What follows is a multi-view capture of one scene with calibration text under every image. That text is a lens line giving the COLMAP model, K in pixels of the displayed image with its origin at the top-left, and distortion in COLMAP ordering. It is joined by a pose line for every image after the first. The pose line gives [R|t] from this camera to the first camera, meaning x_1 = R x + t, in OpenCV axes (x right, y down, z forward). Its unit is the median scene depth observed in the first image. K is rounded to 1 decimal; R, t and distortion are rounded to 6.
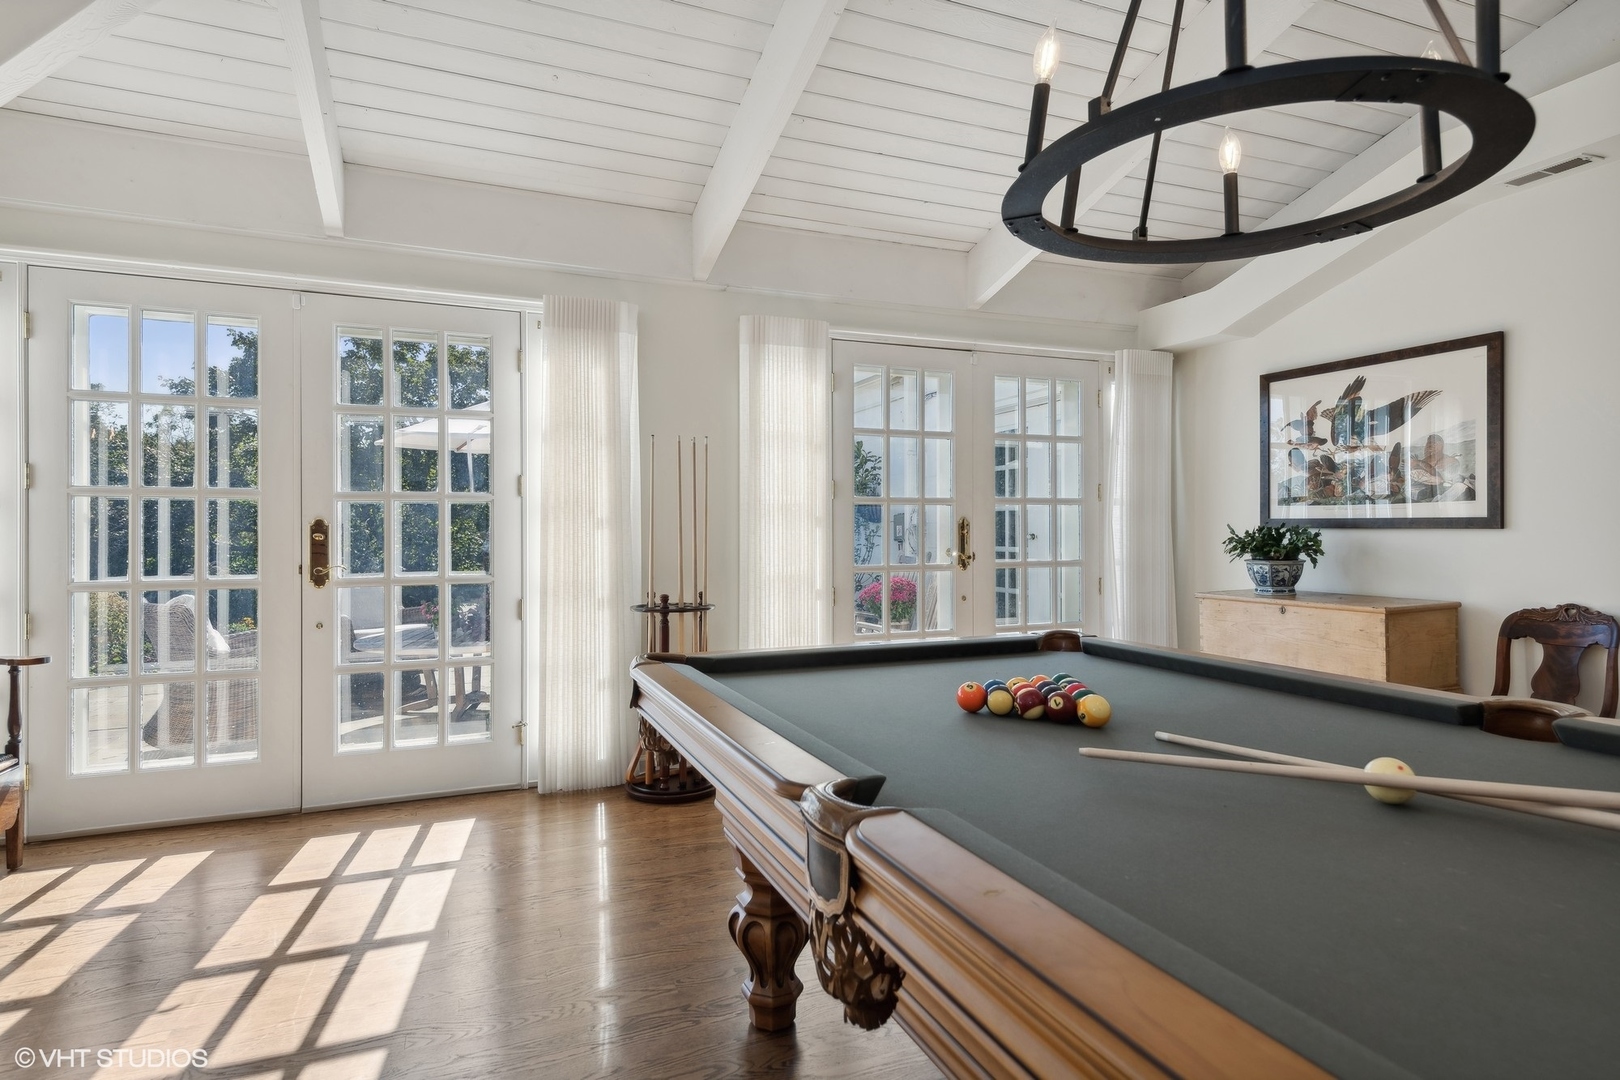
lens RADIAL K [[872.4, 0, 814.1], [0, 872.4, 530.3], [0, 0, 1]] dist [0.026694, 0.001226]
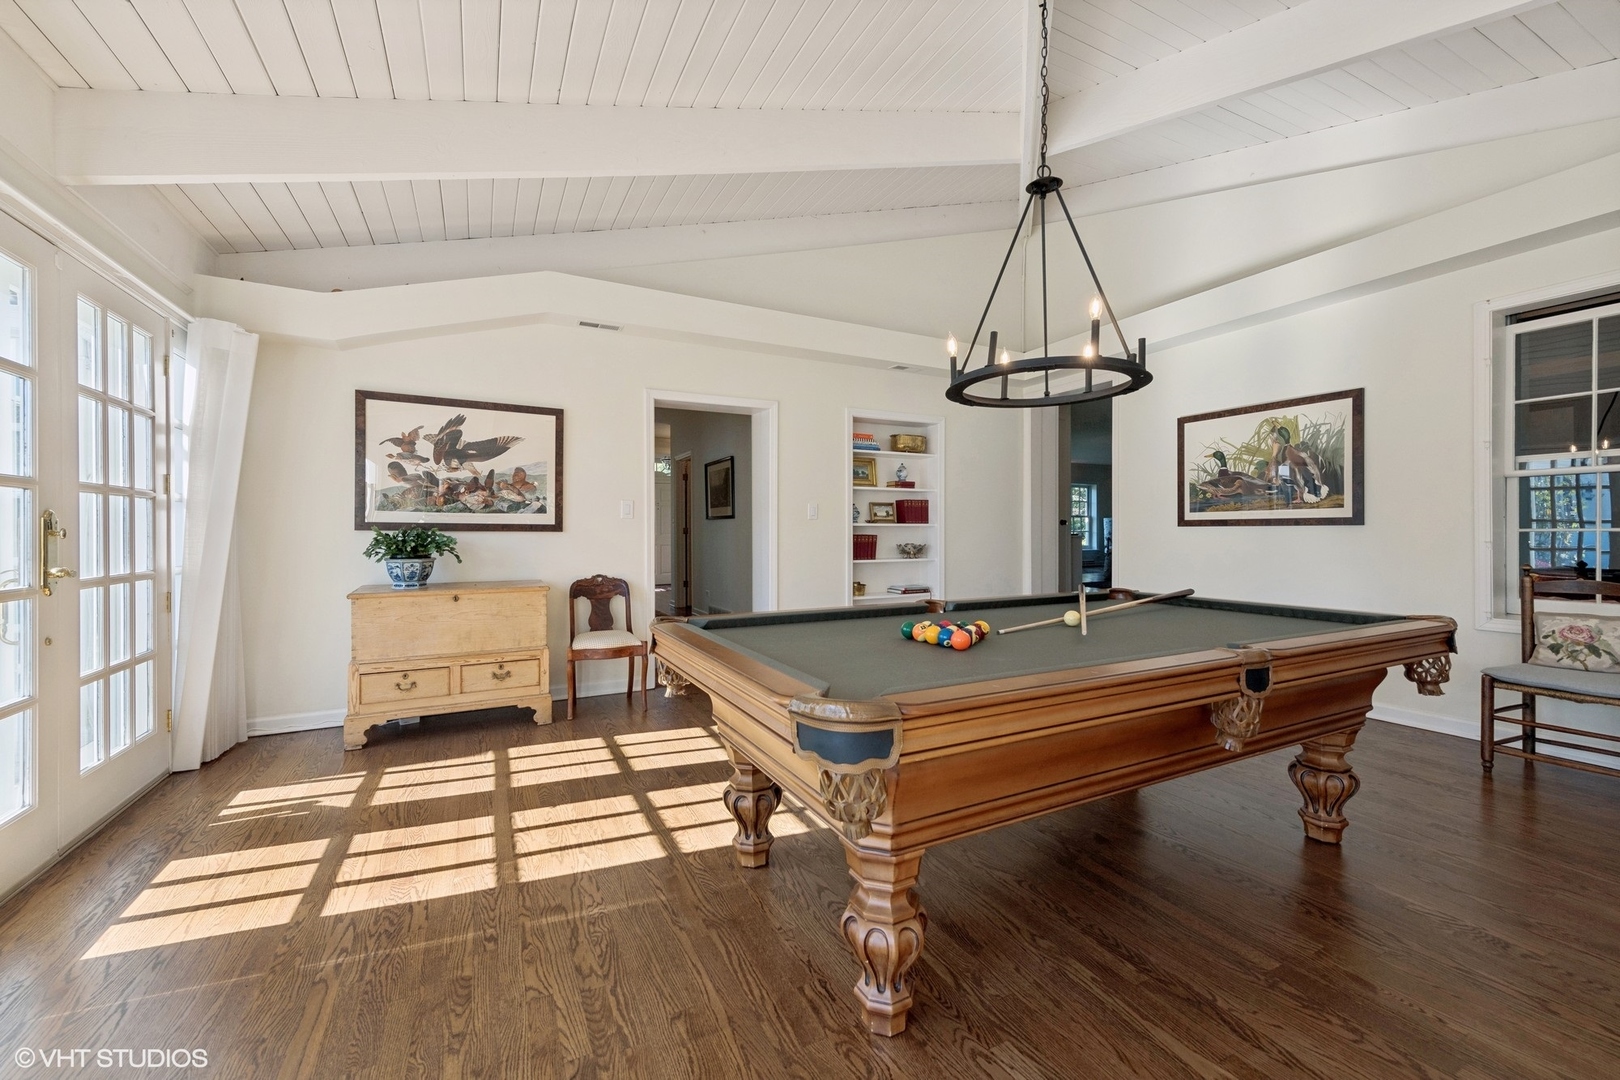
lens RADIAL K [[653.6, 0, 817.9], [0, 653.6, 531.4], [0, 0, 1]] dist [0.014210, -0.002690]
pose [[-0.089007, 0.005803, 0.996014, -0.385594], [0.003728, 0.999978, -0.005493, 0.004977], [-0.996024, 0.003224, -0.089027, 0.555685]]
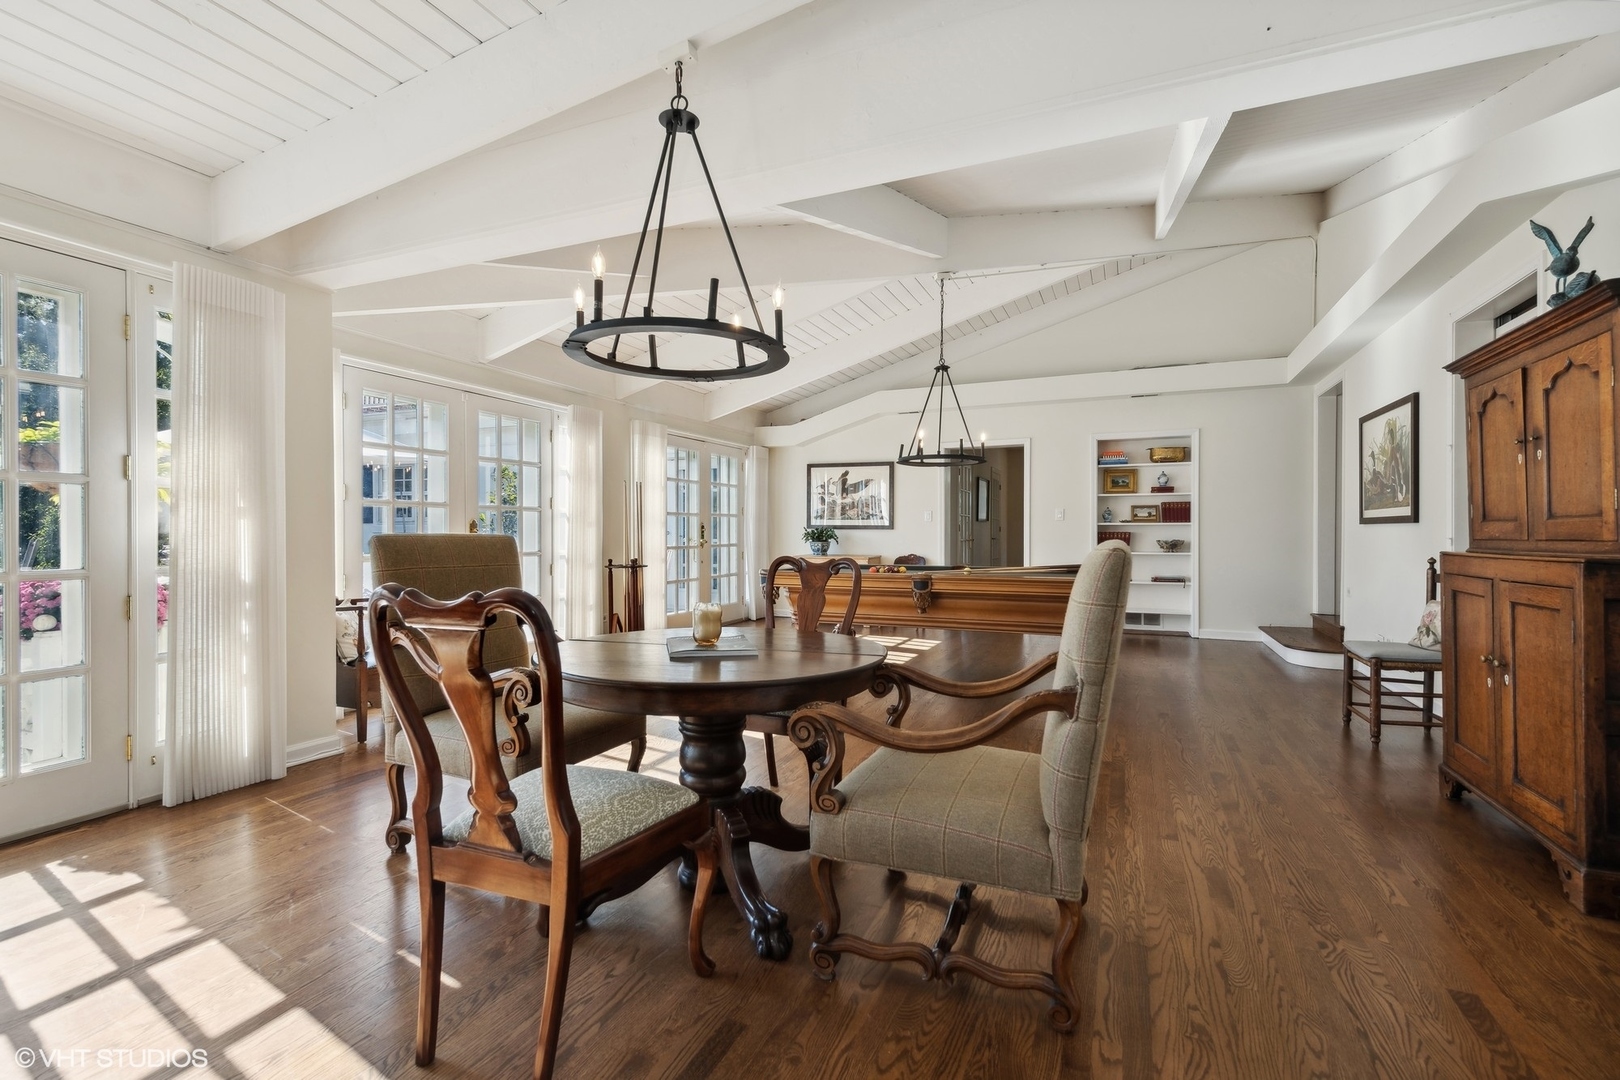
lens RADIAL K [[737.4, 0, 804.1], [0, 737.4, 536.6], [0, 0, 1]] dist [0.016707, -0.002533]
pose [[0.721130, -0.000246, 0.692800, -0.959920], [-0.002276, 0.999994, 0.002724, 0.013955], [-0.692796, -0.003541, 0.721125, -0.468778]]
